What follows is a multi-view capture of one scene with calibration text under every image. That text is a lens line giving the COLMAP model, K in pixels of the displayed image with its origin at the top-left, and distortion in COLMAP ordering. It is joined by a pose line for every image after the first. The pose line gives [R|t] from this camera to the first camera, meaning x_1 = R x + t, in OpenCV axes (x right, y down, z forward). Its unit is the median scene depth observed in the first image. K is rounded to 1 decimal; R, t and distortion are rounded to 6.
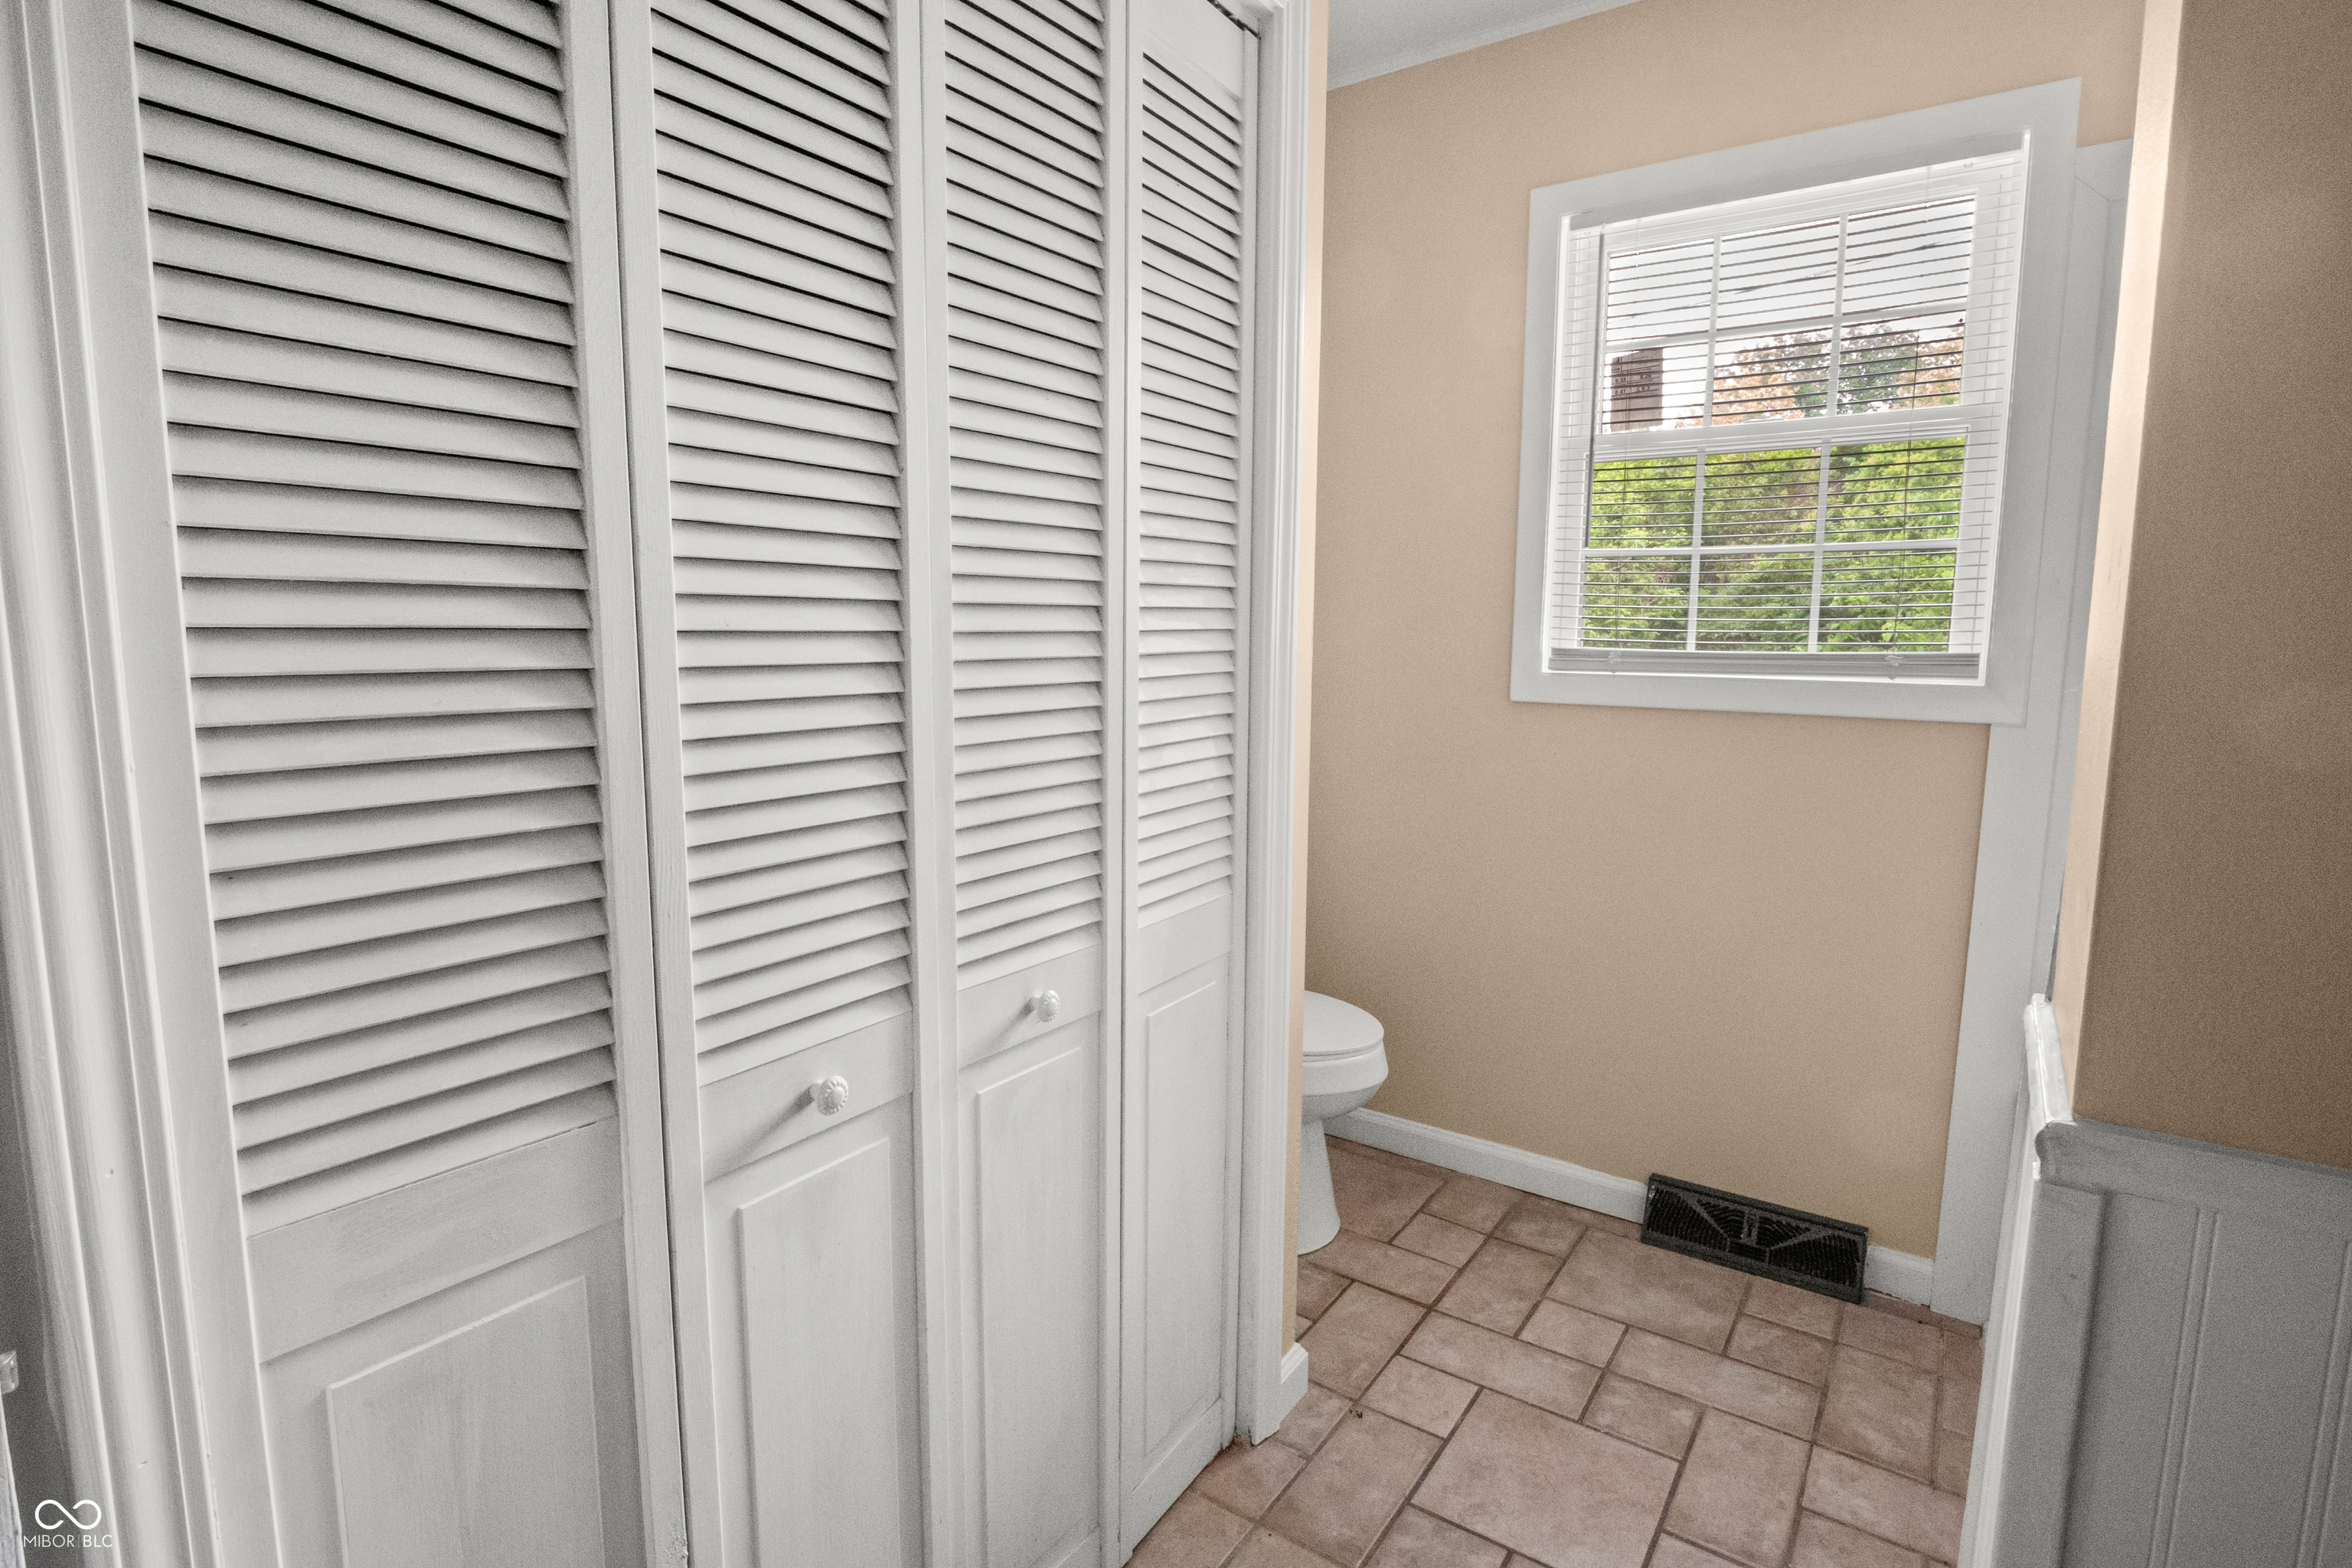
lens RADIAL K [[1141.5, 0, 1159.2], [0, 1141.5, 771.6], [0, 0, 1]] dist [-0.018859, -0.000417]
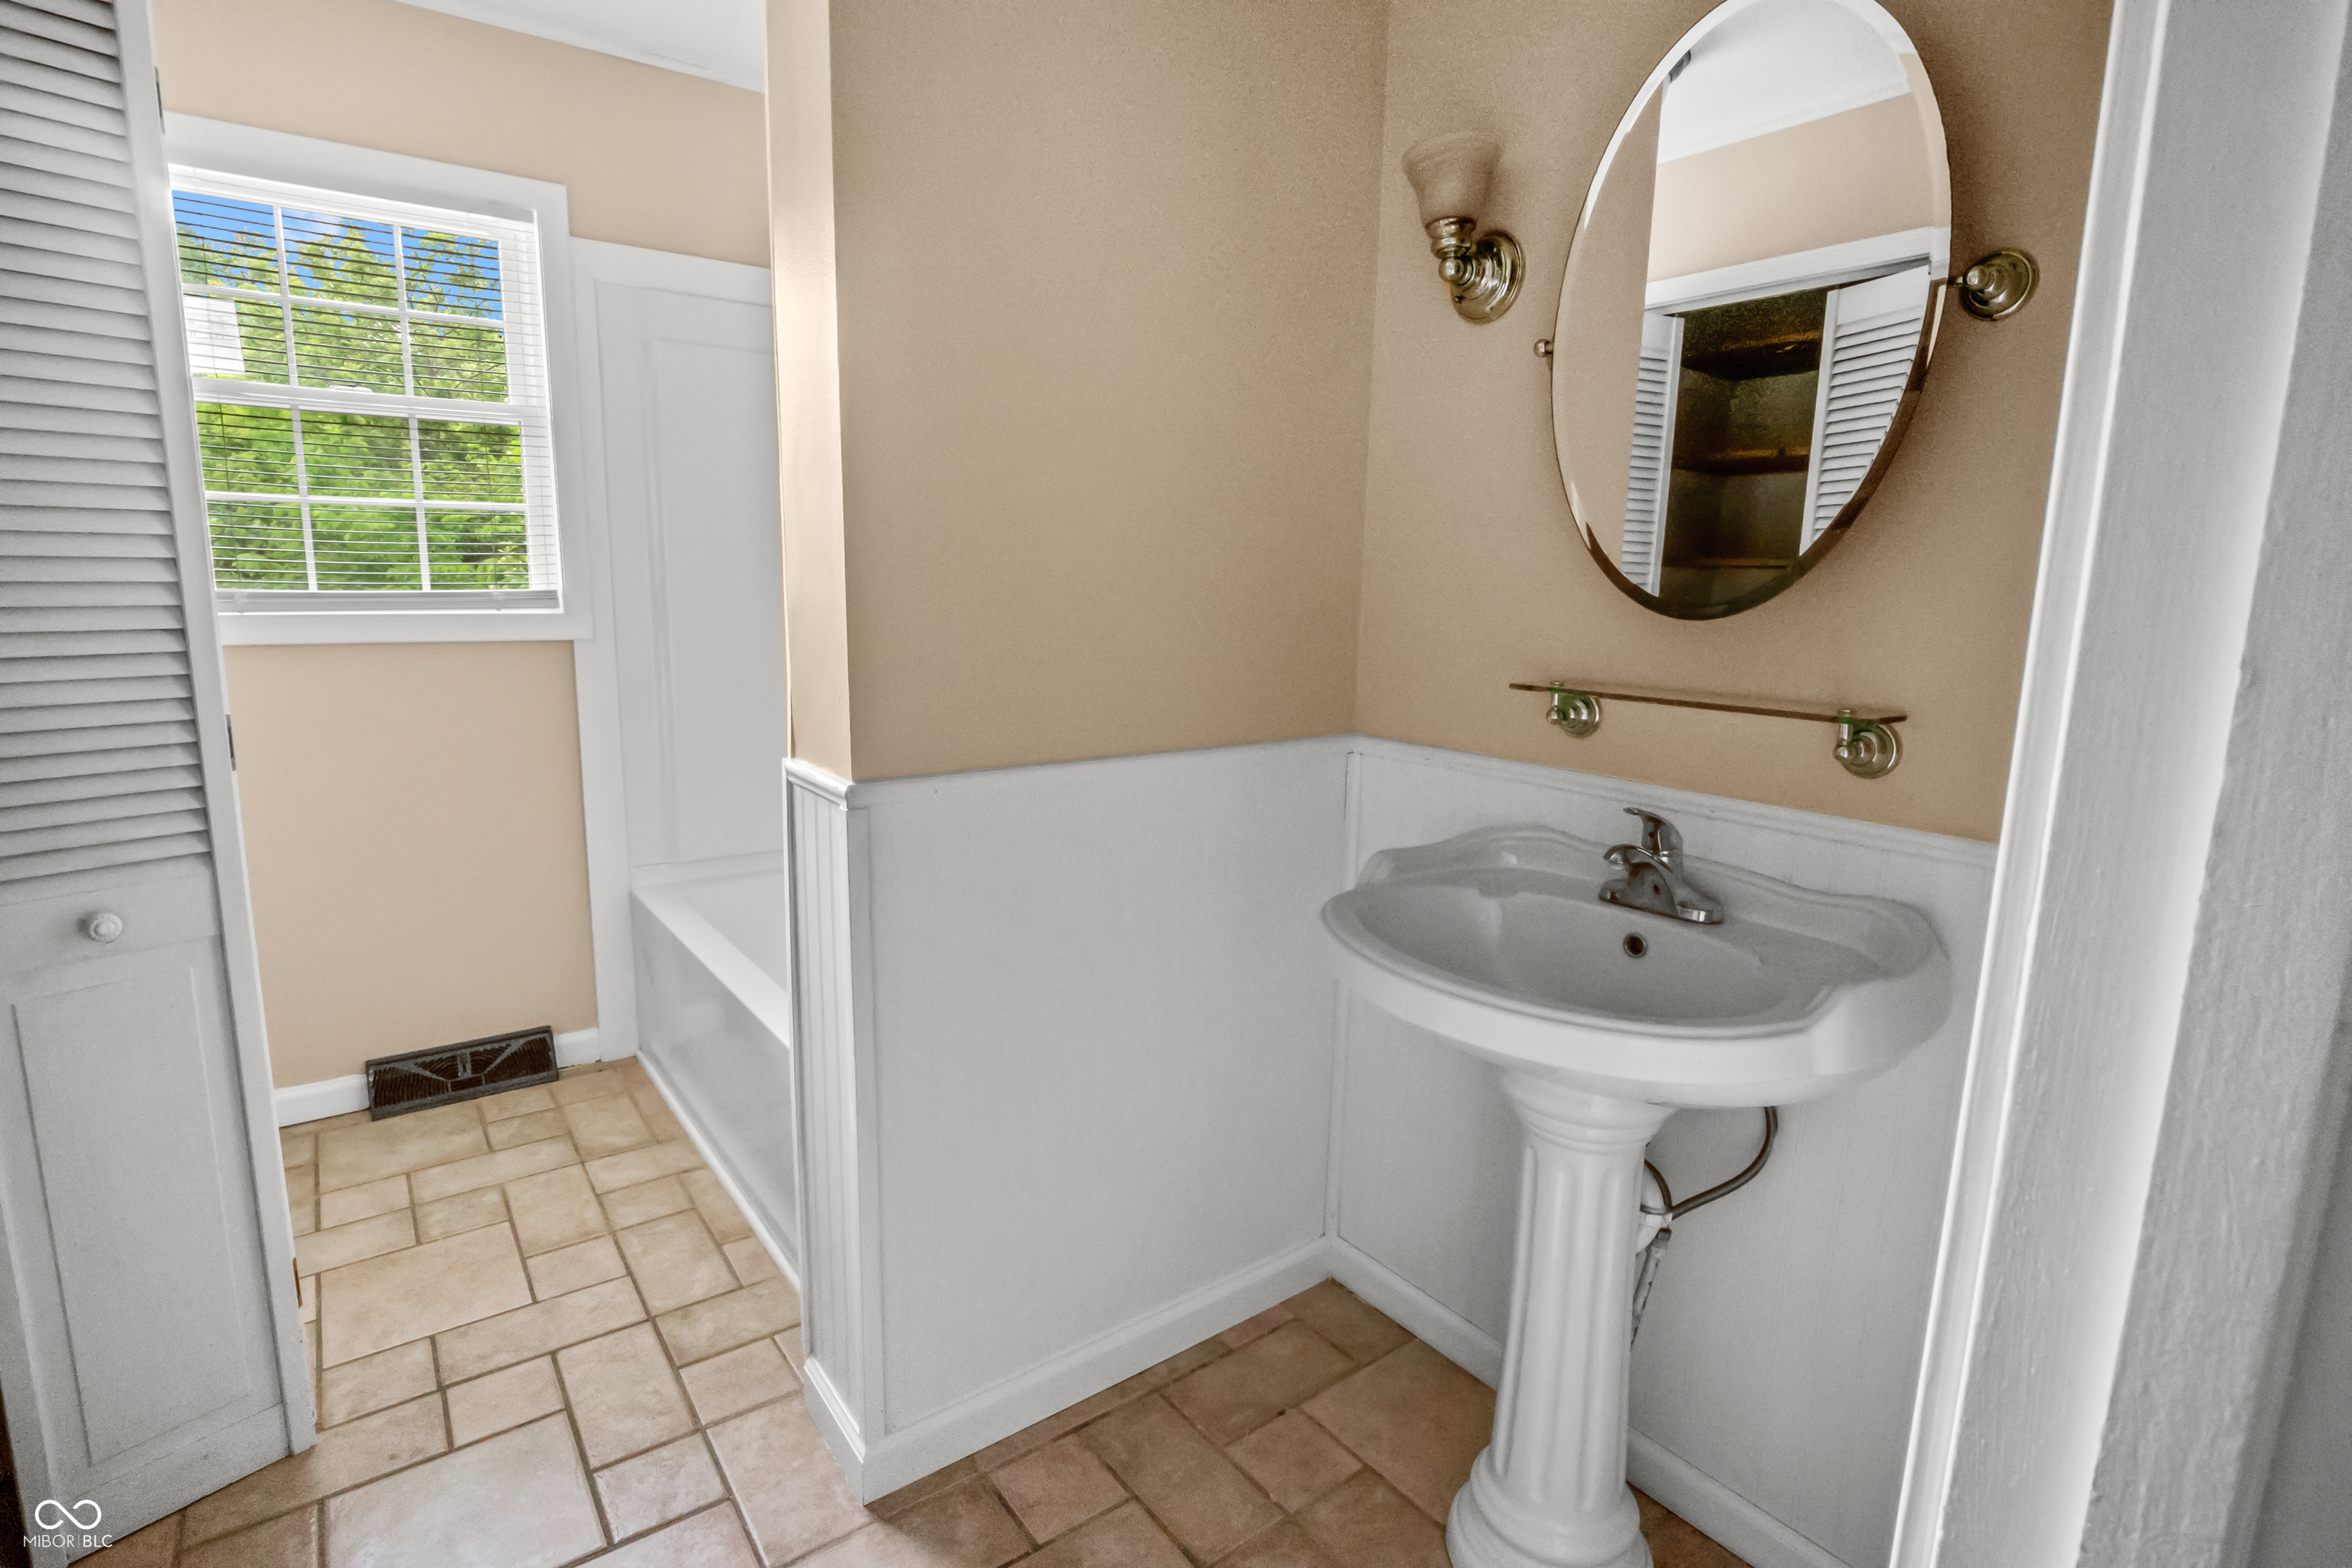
lens RADIAL K [[1141.5, 0, 1159.2], [0, 1141.5, 771.6], [0, 0, 1]] dist [-0.018859, -0.000417]
pose [[0.306009, -0.159517, 0.938570, -0.364045], [0.103730, 0.985580, 0.133687, 0.005590], [-0.946361, 0.056448, 0.318143, -0.122708]]
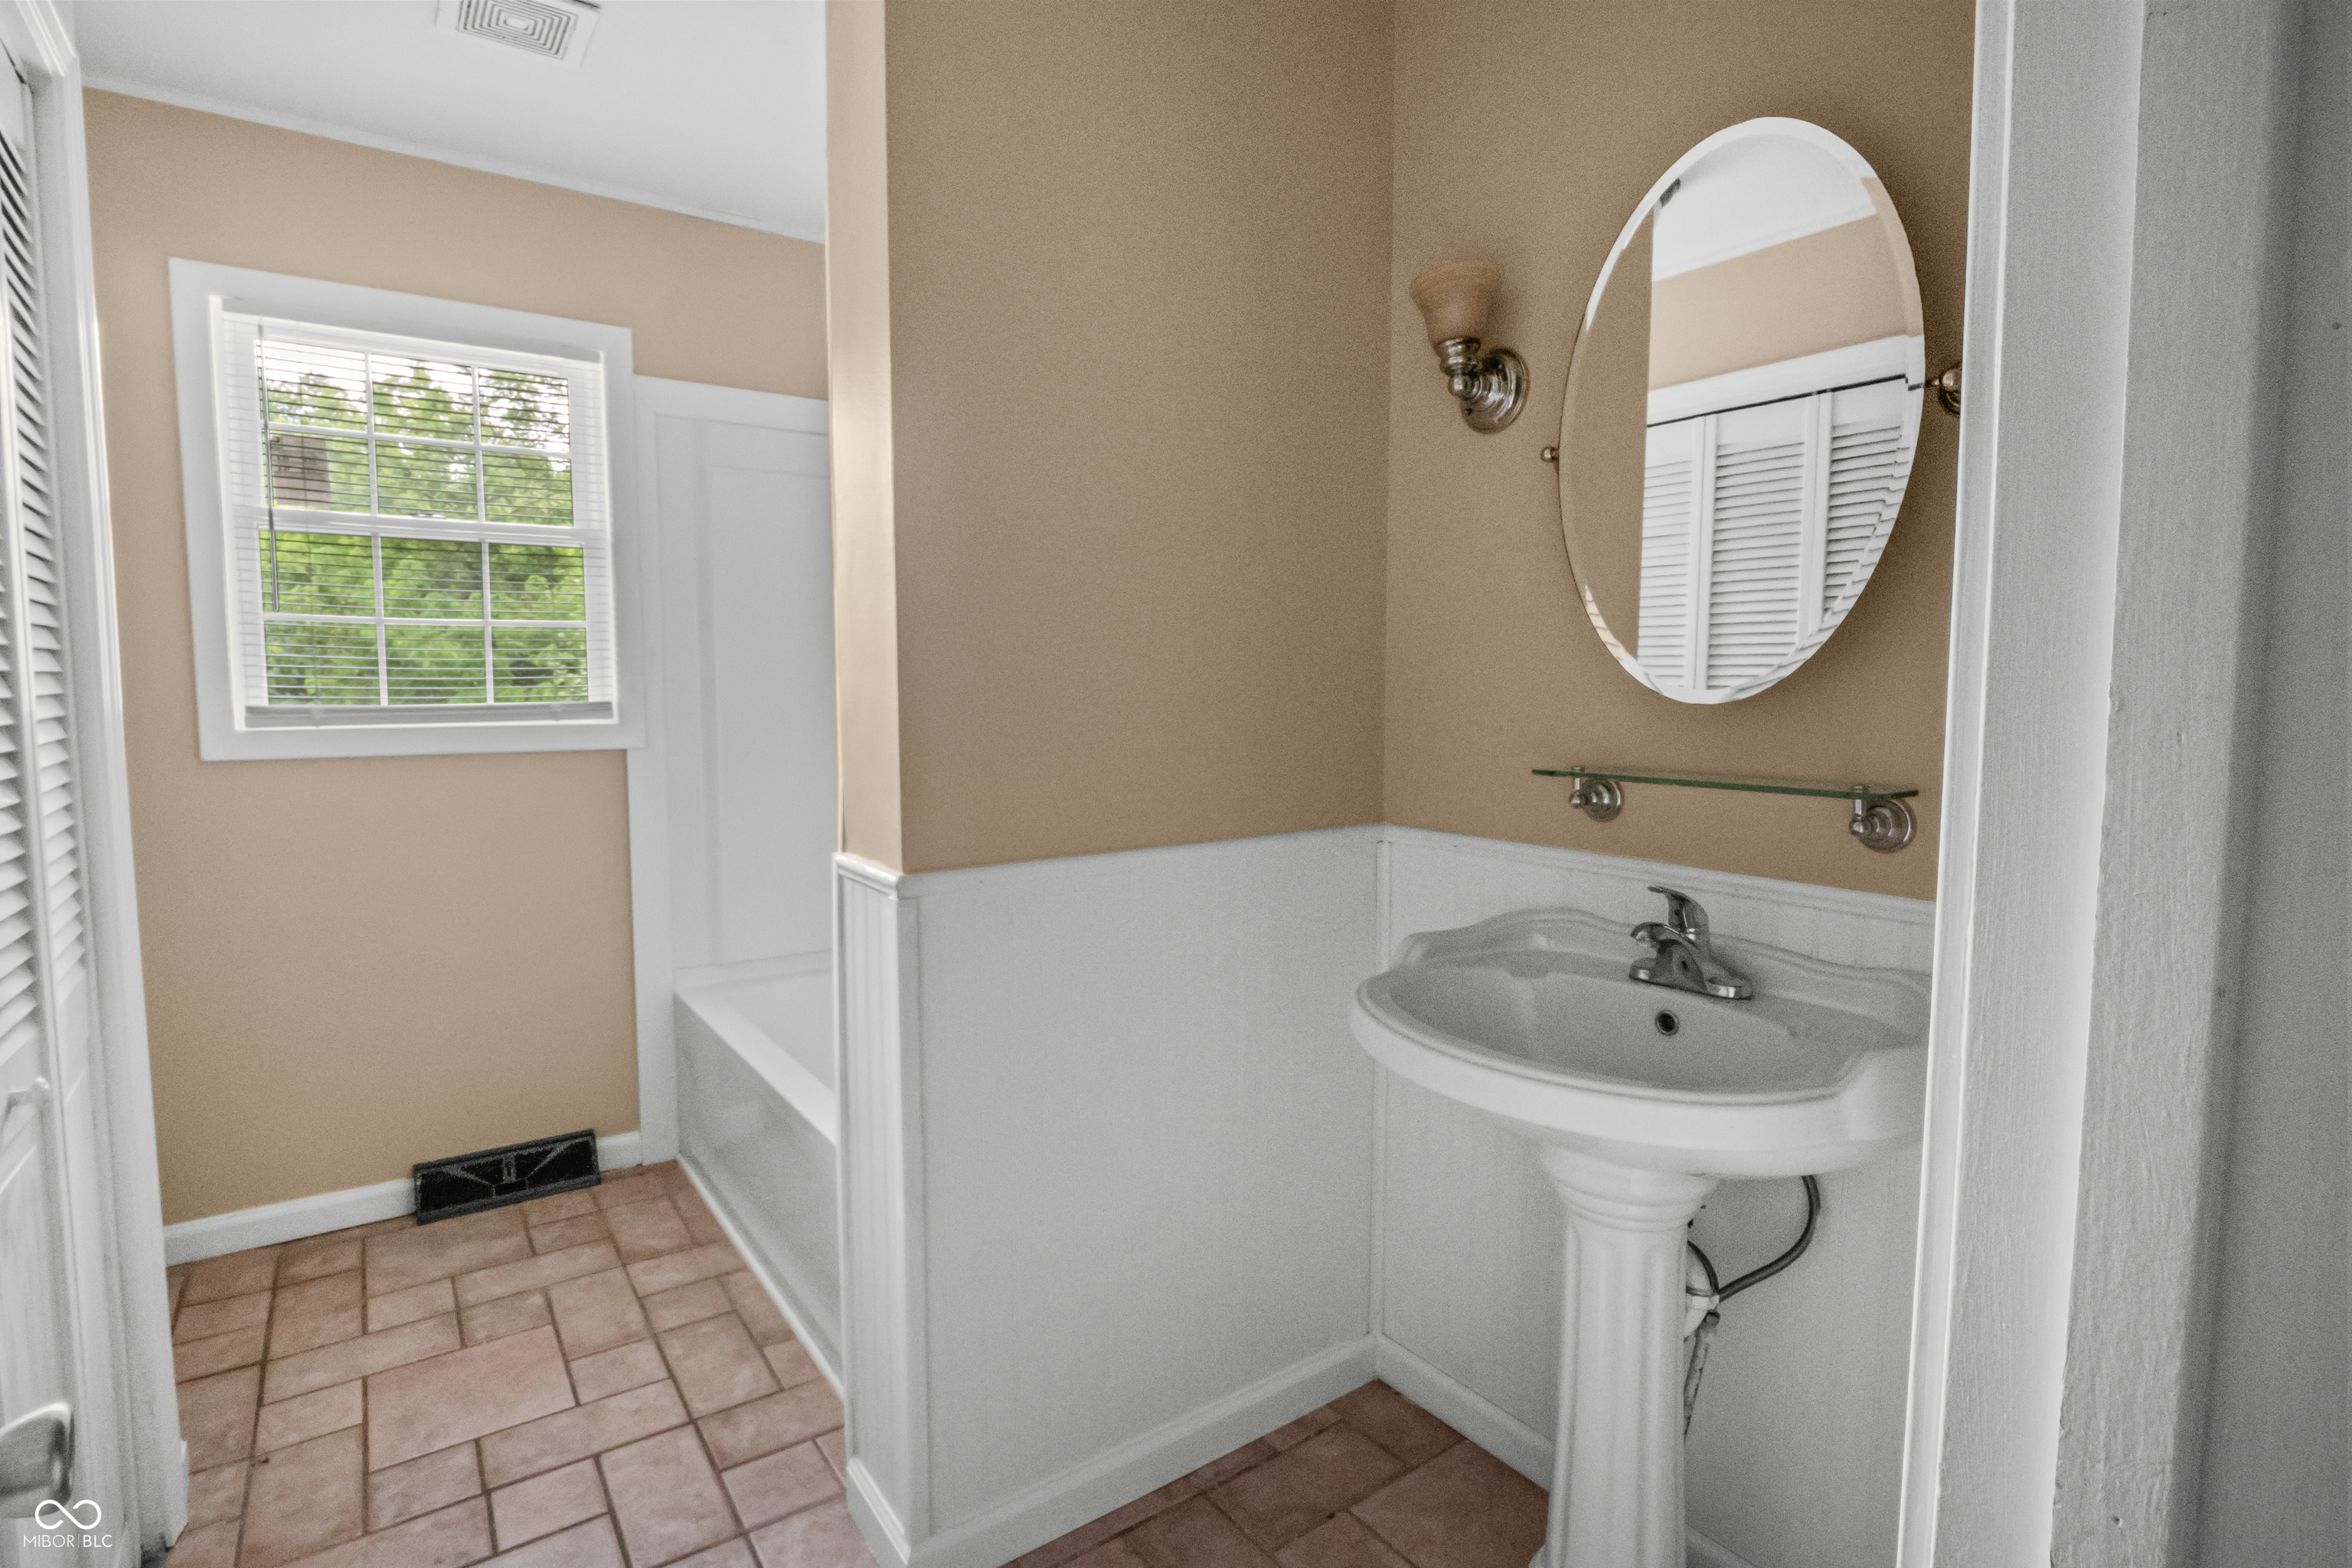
lens RADIAL K [[1141.5, 0, 1159.2], [0, 1141.5, 771.6], [0, 0, 1]] dist [-0.018859, -0.000417]
pose [[0.327128, -0.078399, 0.941722, -0.395011], [0.122174, 0.991698, 0.040119, 0.011664], [-0.937049, 0.101930, 0.333990, -0.126914]]
